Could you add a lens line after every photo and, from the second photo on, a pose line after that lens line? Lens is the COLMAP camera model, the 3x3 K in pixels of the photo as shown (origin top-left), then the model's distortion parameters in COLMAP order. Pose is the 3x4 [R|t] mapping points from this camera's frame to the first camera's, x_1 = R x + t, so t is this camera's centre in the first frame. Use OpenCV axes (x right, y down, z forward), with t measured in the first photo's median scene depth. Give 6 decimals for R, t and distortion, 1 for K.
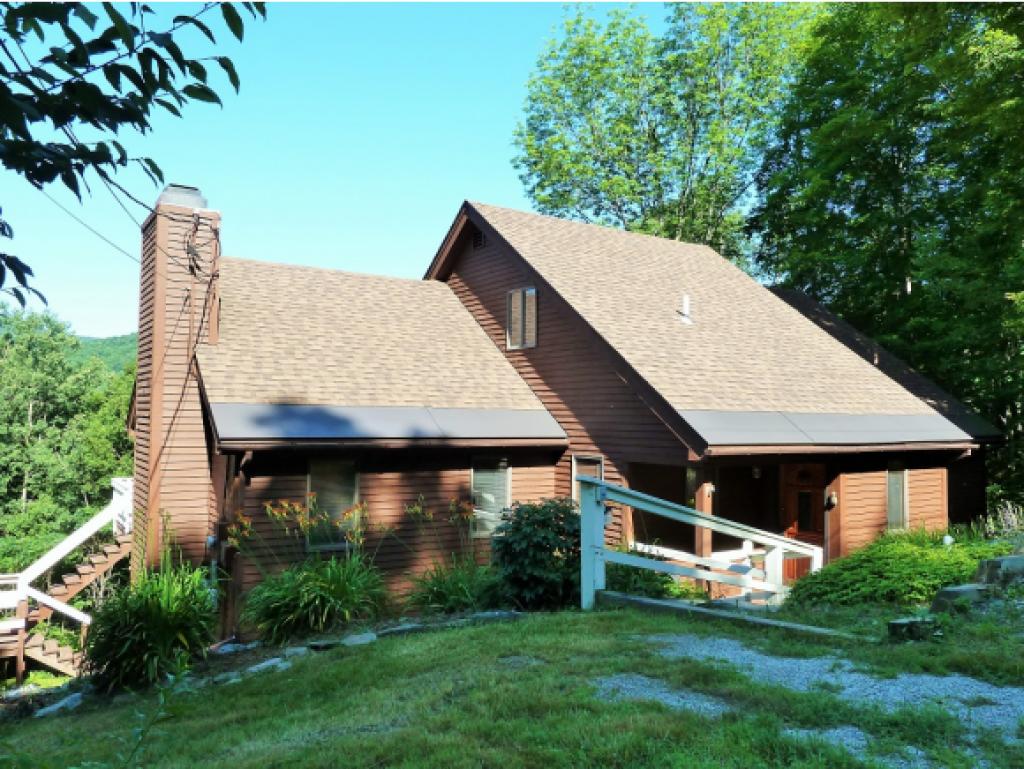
lens RADIAL K [[762.4, 0, 512.0], [0, 762.4, 384.5], [0, 0, 1]] dist [-0.038013, -0.002336]
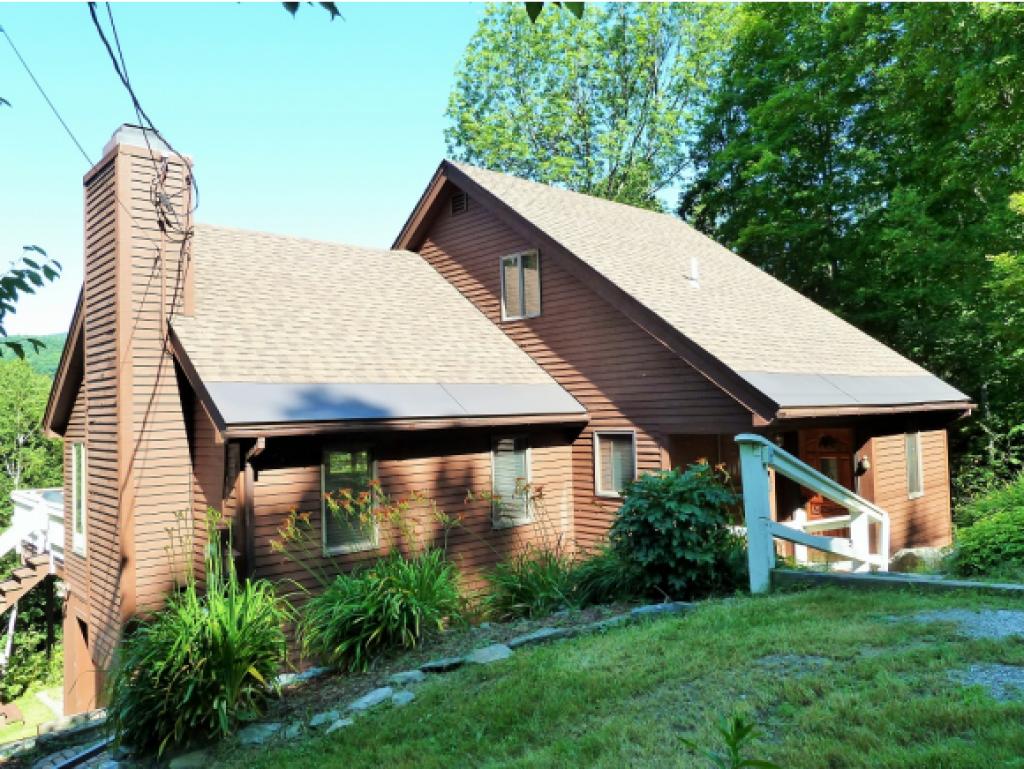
lens RADIAL K [[762.4, 0, 512.0], [0, 762.4, 384.5], [0, 0, 1]] dist [-0.038013, -0.002336]
pose [[0.987796, -0.036621, 0.151387, -0.174087], [0.035718, 0.999324, 0.008682, 0.028178], [-0.151602, -0.003169, 0.988436, 0.125423]]
